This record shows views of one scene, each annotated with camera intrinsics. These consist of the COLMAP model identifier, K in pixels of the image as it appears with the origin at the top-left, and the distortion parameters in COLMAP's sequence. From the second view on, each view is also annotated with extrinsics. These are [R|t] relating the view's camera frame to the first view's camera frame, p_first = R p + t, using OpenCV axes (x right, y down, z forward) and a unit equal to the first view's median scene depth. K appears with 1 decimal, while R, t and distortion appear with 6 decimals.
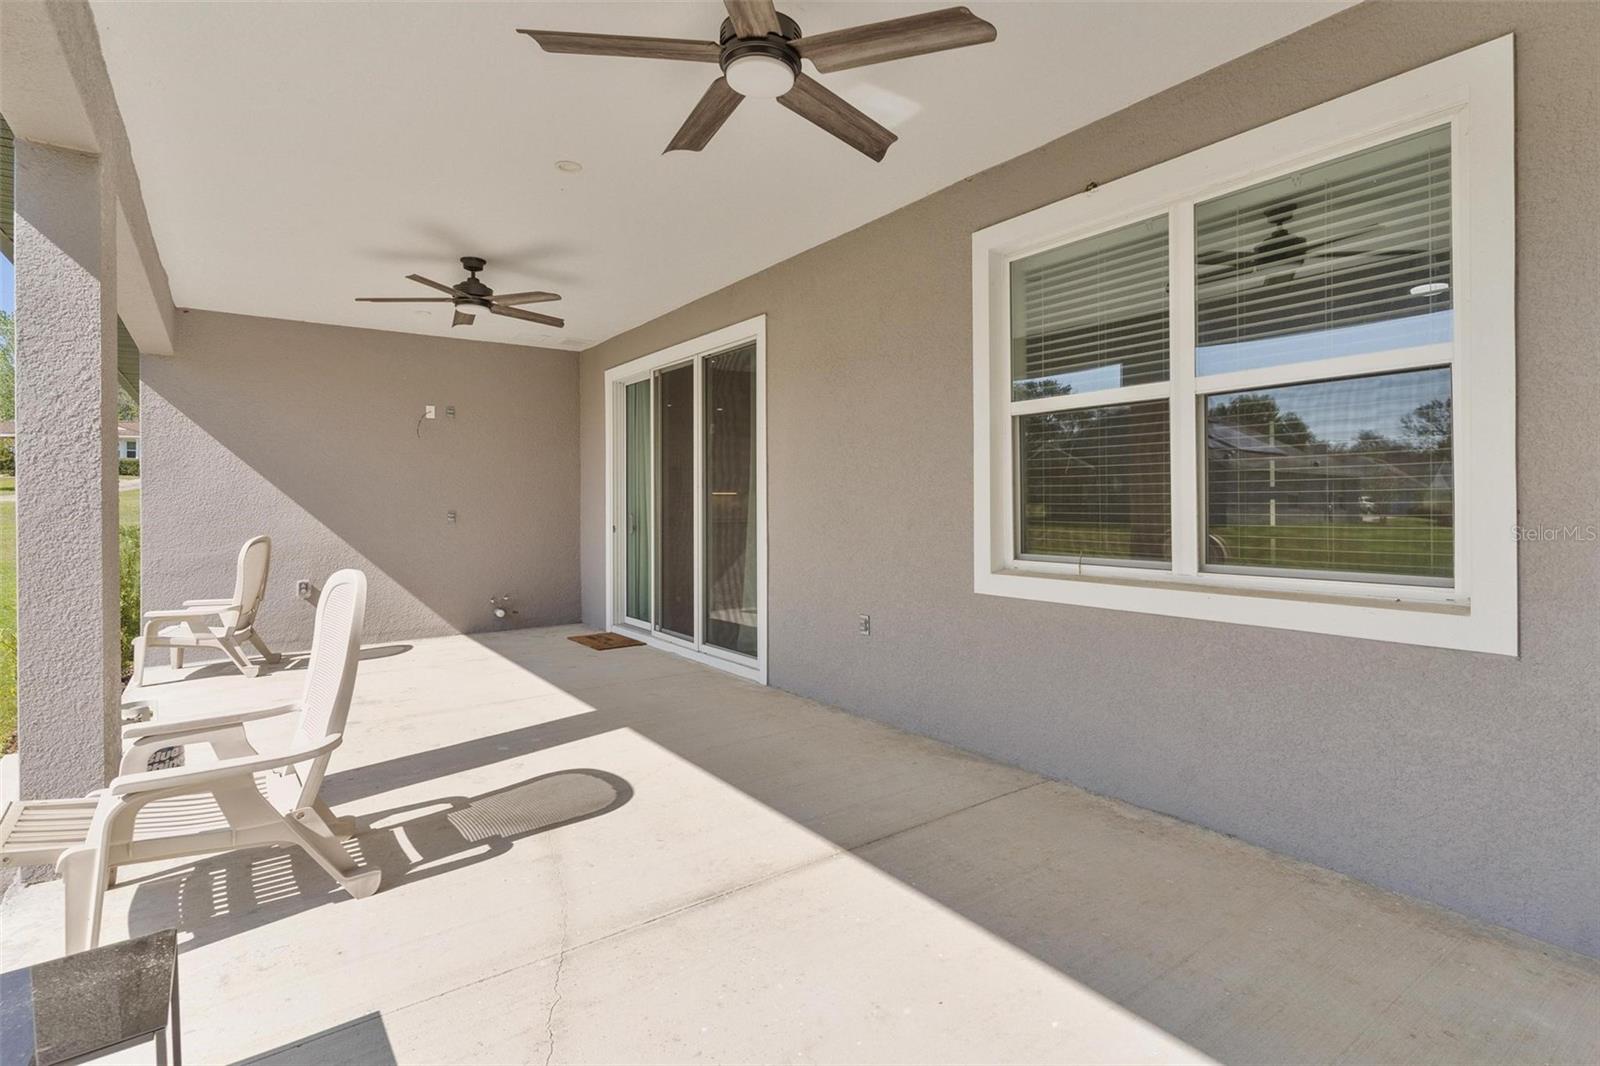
lens RADIAL K [[787.1, 0, 796.5], [0, 787.1, 516.3], [0, 0, 1]] dist [0.000615, -0.000175]
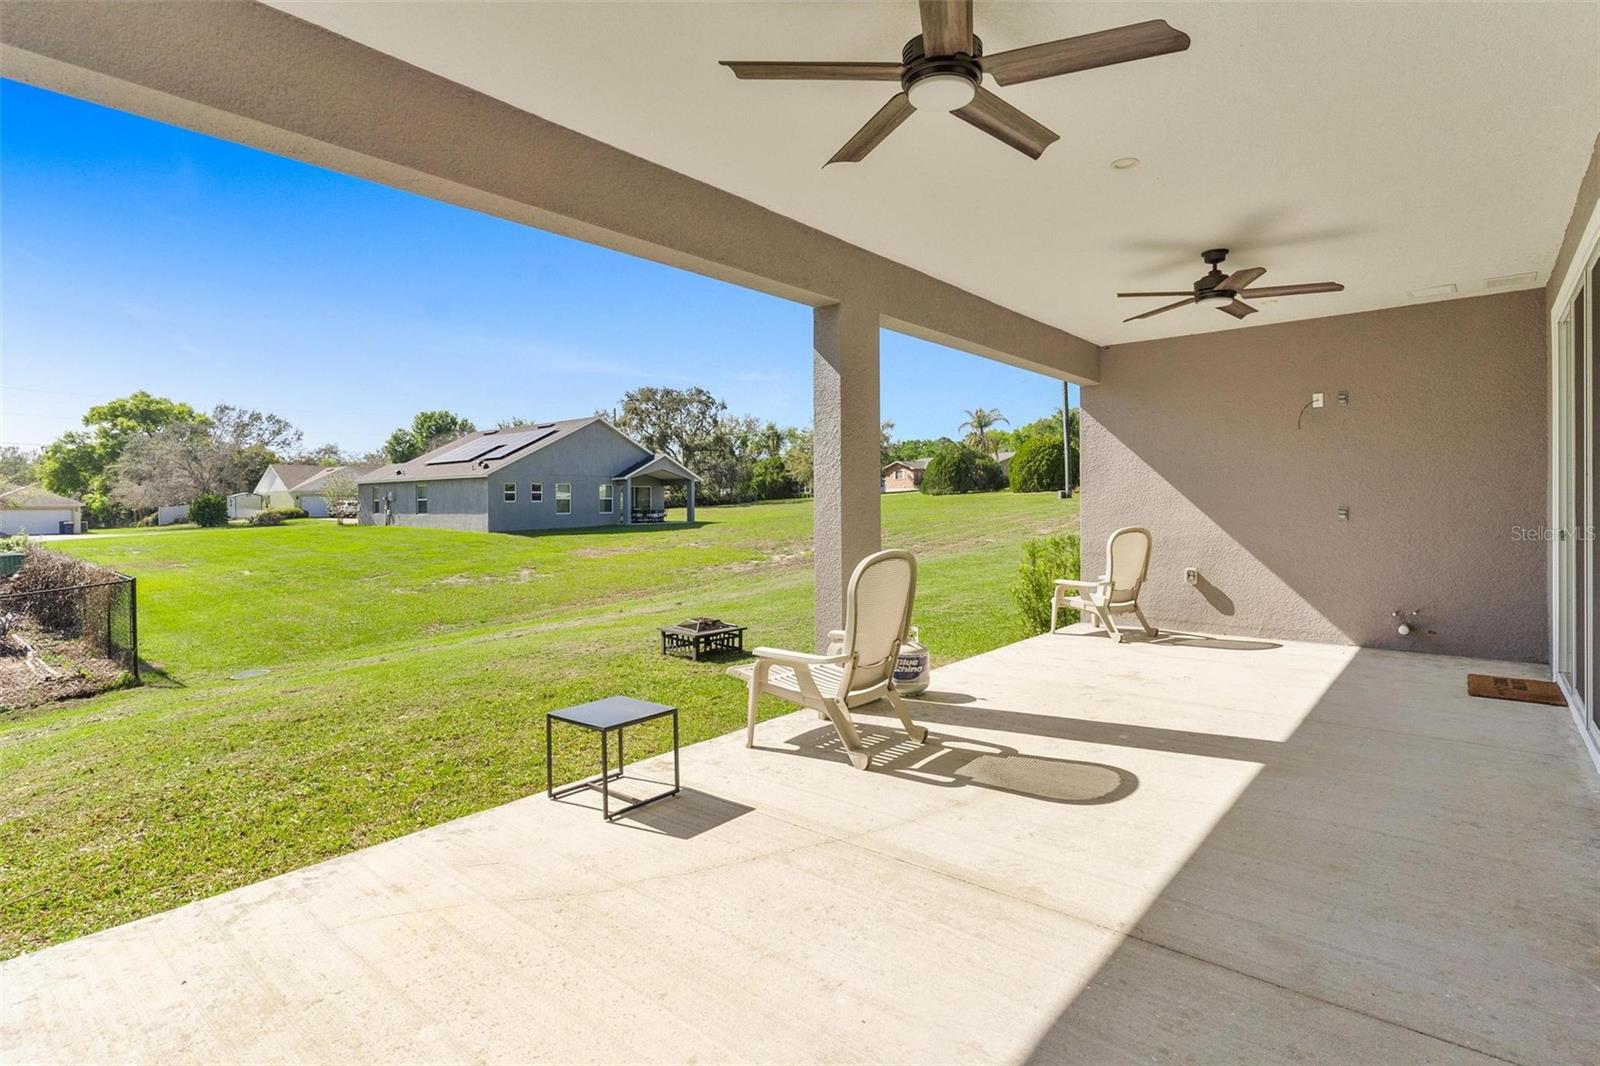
lens RADIAL K [[787.1, 0, 796.5], [0, 787.1, 516.3], [0, 0, 1]] dist [0.000615, -0.000175]
pose [[0.231912, 0.020836, -0.972514, 0.597713], [-0.009757, 0.999770, 0.019093, -0.014727], [0.972688, 0.005061, 0.232062, 0.372726]]
